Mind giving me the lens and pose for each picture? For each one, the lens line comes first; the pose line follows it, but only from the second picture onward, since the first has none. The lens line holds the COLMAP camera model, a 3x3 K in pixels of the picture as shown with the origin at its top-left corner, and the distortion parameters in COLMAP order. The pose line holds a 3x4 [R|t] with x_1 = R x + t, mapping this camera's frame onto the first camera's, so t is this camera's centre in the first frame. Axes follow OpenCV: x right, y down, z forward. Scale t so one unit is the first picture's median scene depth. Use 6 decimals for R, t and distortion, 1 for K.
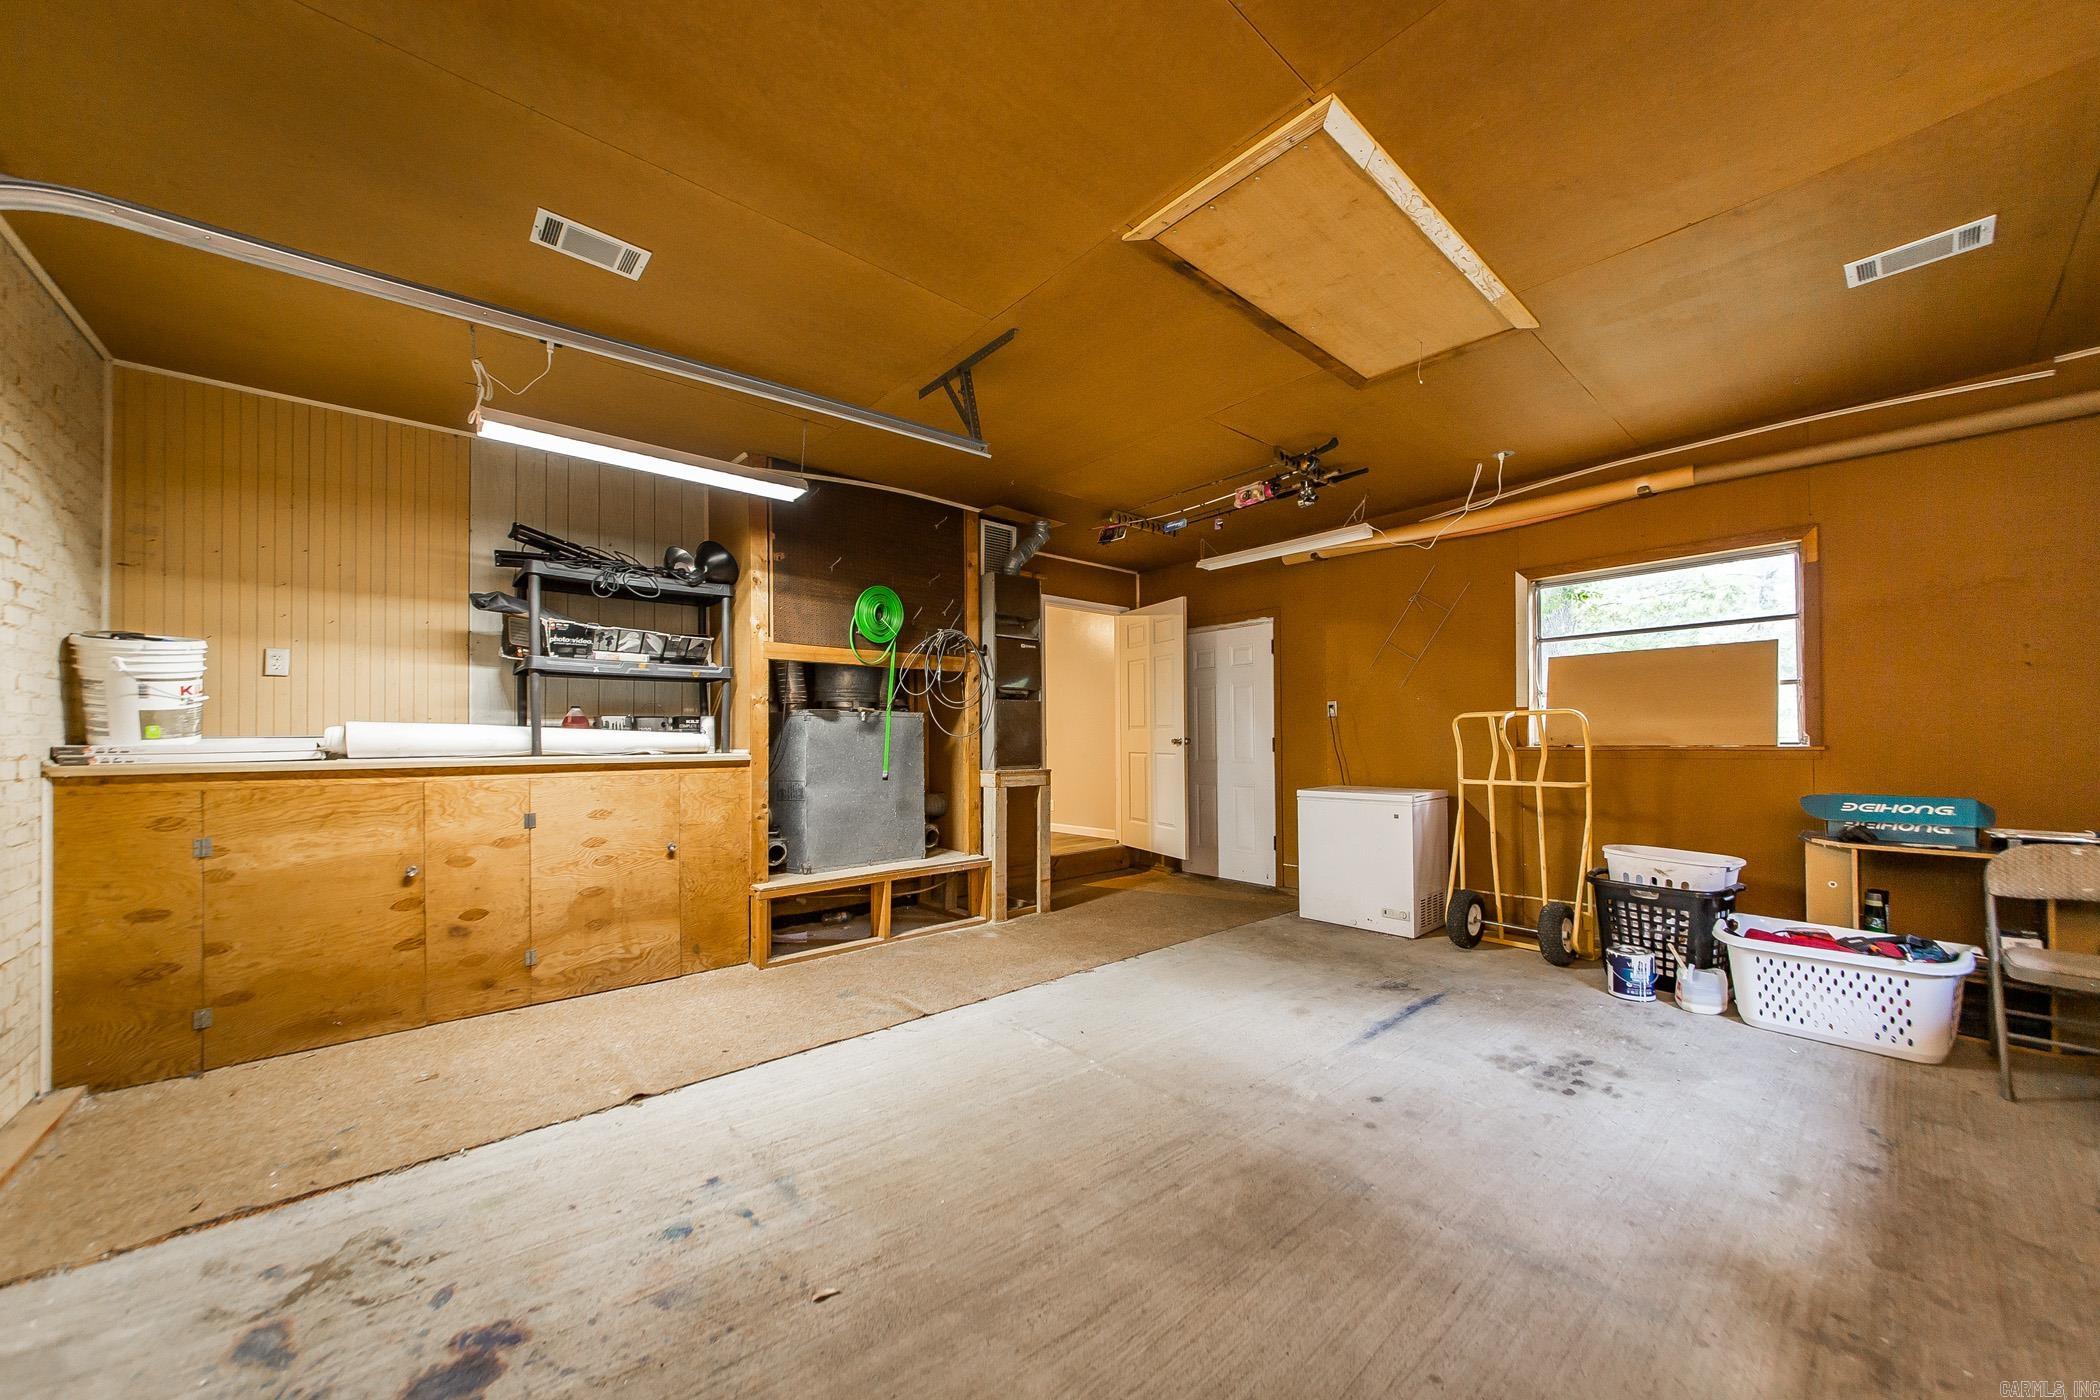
lens RADIAL K [[750.1, 0, 1025.0], [0, 750.1, 737.2], [0, 0, 1]] dist [-0.006353, -0.000198]
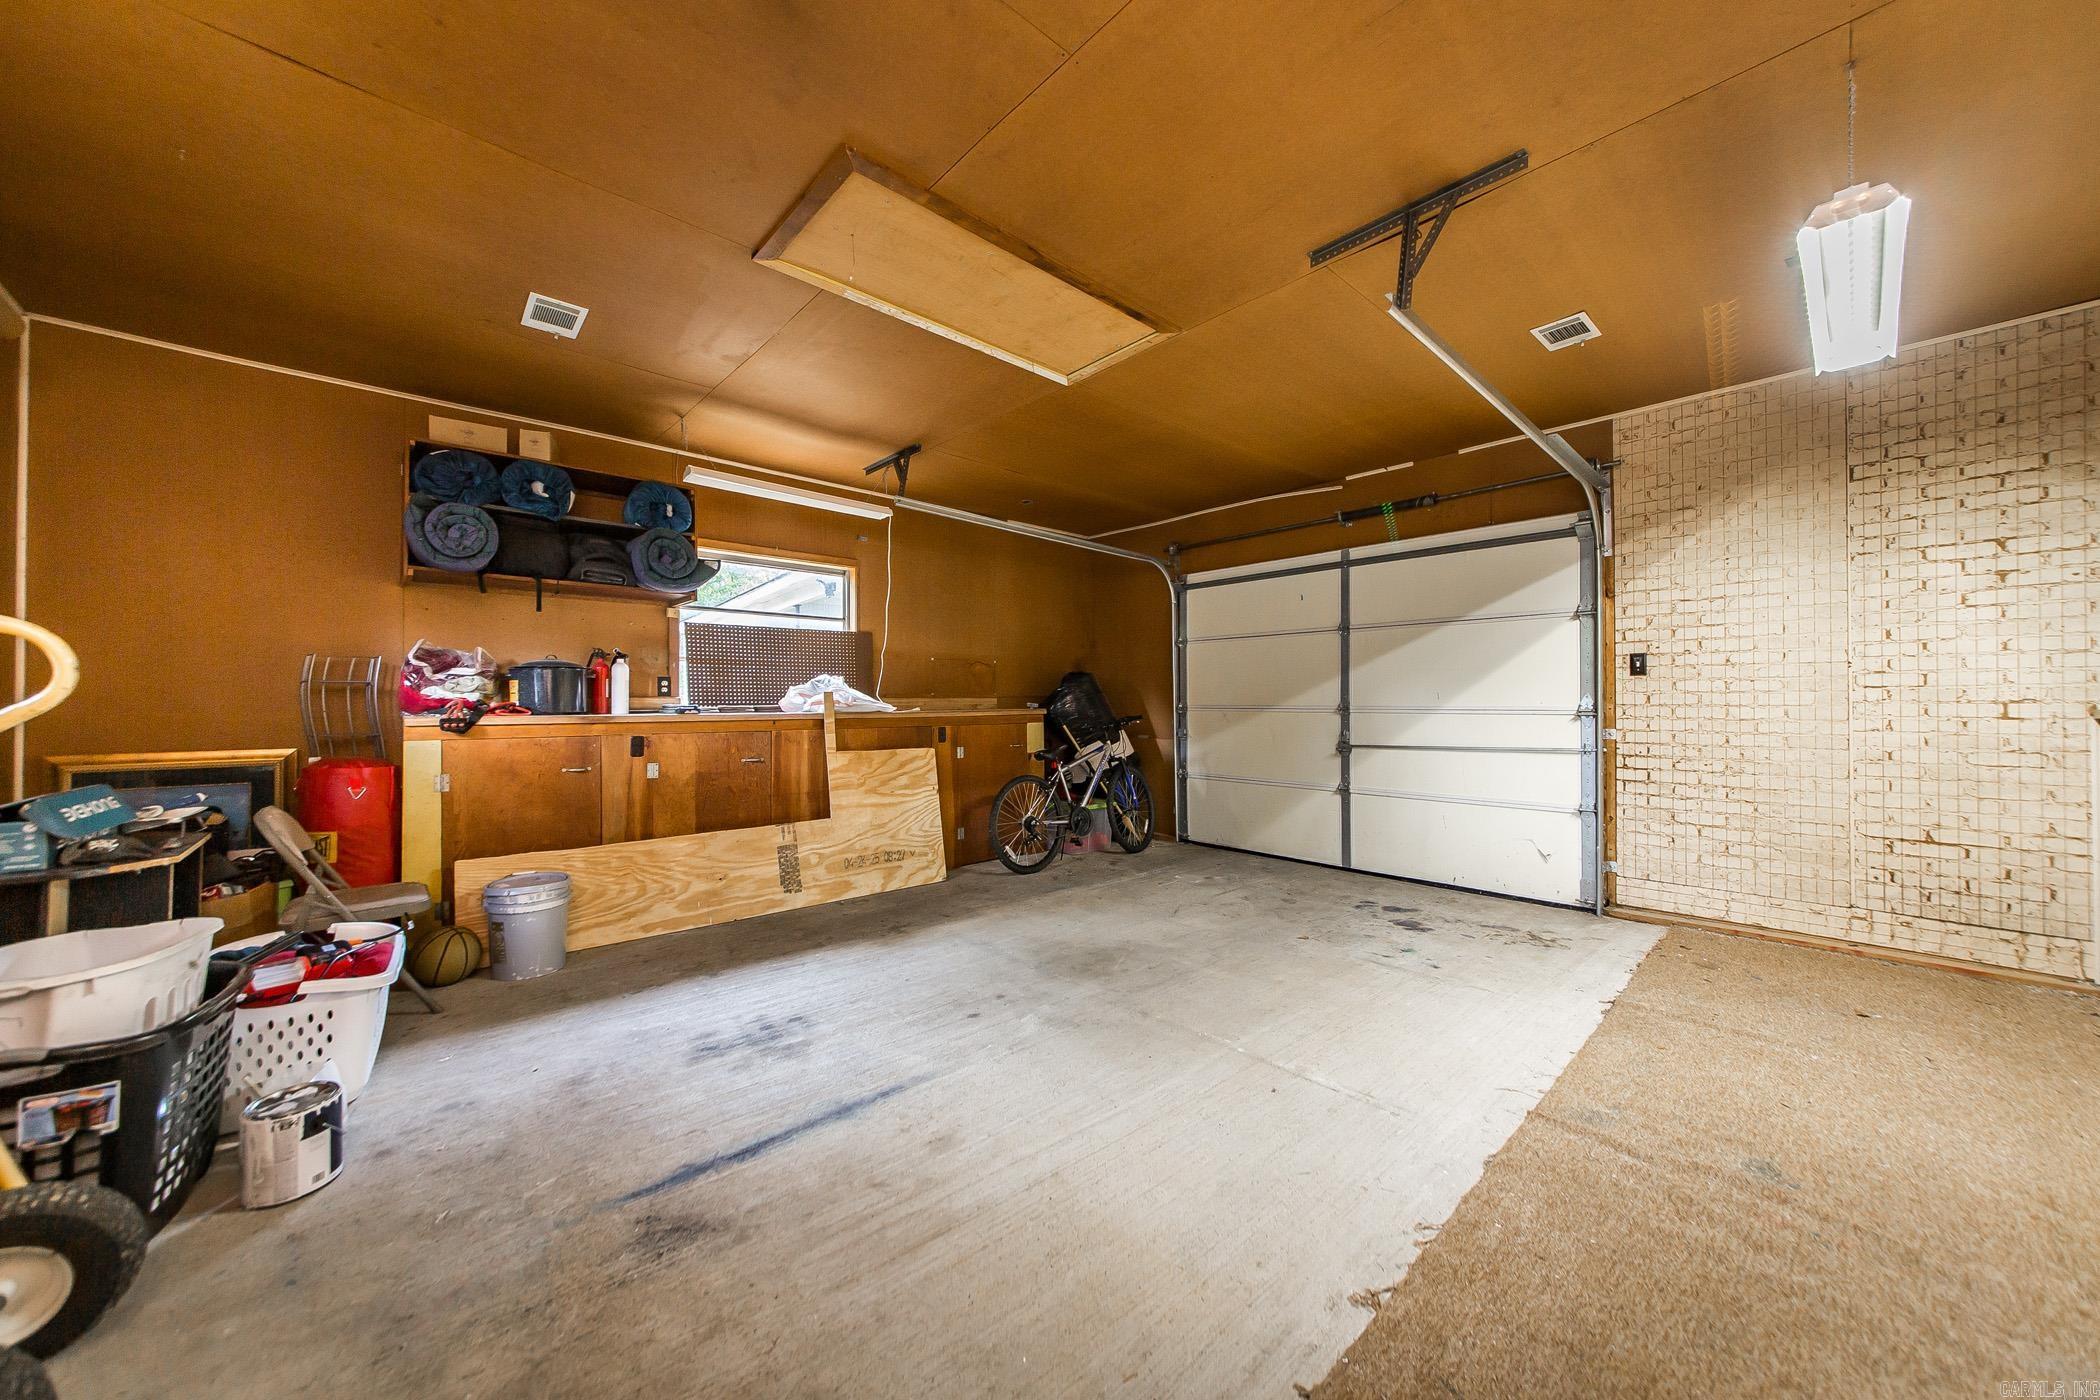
lens RADIAL K [[750.1, 0, 1051.5], [0, 750.1, 702.3], [0, 0, 1]] dist [-0.006353, -0.000198]
pose [[-0.998205, 0.011326, -0.058812, 0.464580], [0.011457, 0.999933, -0.001896, 0.017200], [0.058787, -0.002566, -0.998267, 2.400805]]
